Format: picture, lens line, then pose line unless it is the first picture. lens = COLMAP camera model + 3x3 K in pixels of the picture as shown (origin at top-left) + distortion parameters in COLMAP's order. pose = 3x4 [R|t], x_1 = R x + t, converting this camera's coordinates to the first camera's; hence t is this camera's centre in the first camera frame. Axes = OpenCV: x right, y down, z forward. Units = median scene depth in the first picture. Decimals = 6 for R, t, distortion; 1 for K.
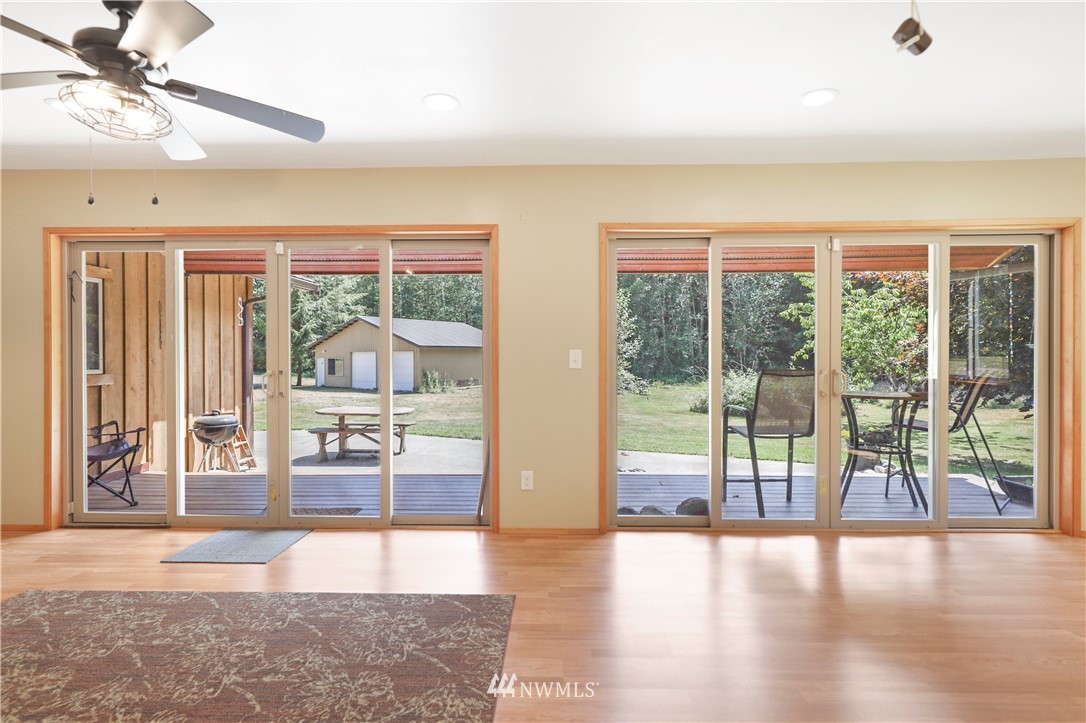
lens RADIAL K [[661.2, 0, 545.4], [0, 661.2, 355.8], [0, 0, 1]] dist [-0.052793, -0.000612]
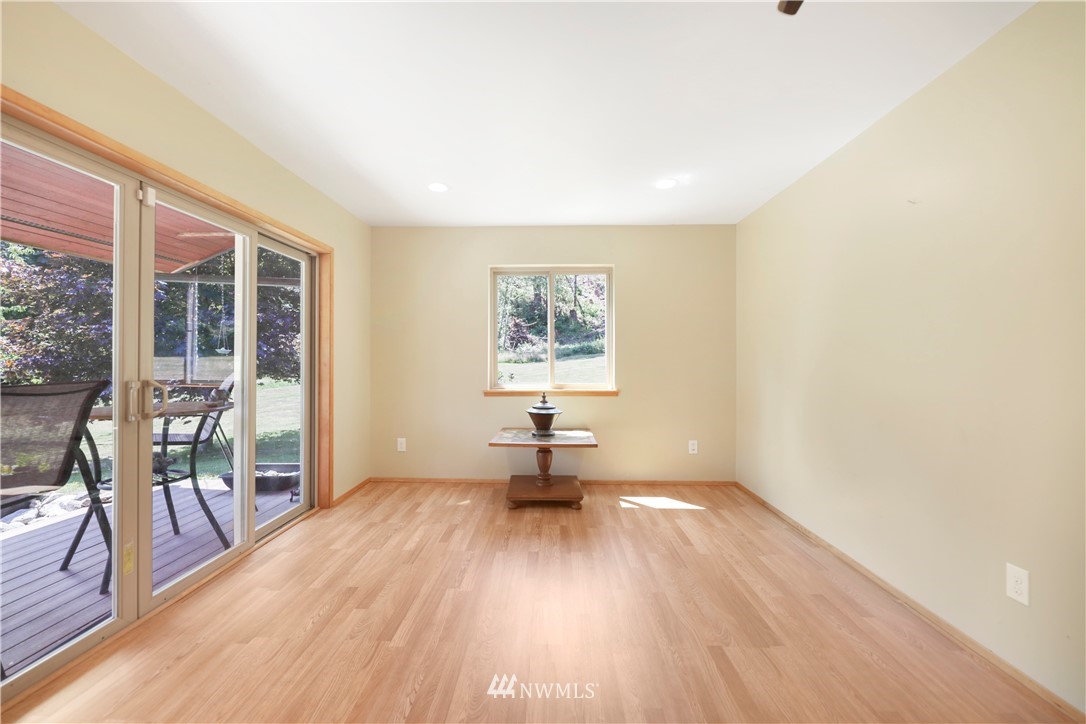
lens RADIAL K [[421.0, 0, 545.4], [0, 421.0, 355.7], [0, 0, 1]] dist [-0.000703, -0.000156]
pose [[0.016183, 0.007558, 0.999840, -0.006921], [0.004372, 0.999961, -0.007630, 0.008726], [-0.999859, 0.004495, 0.016150, 0.538172]]
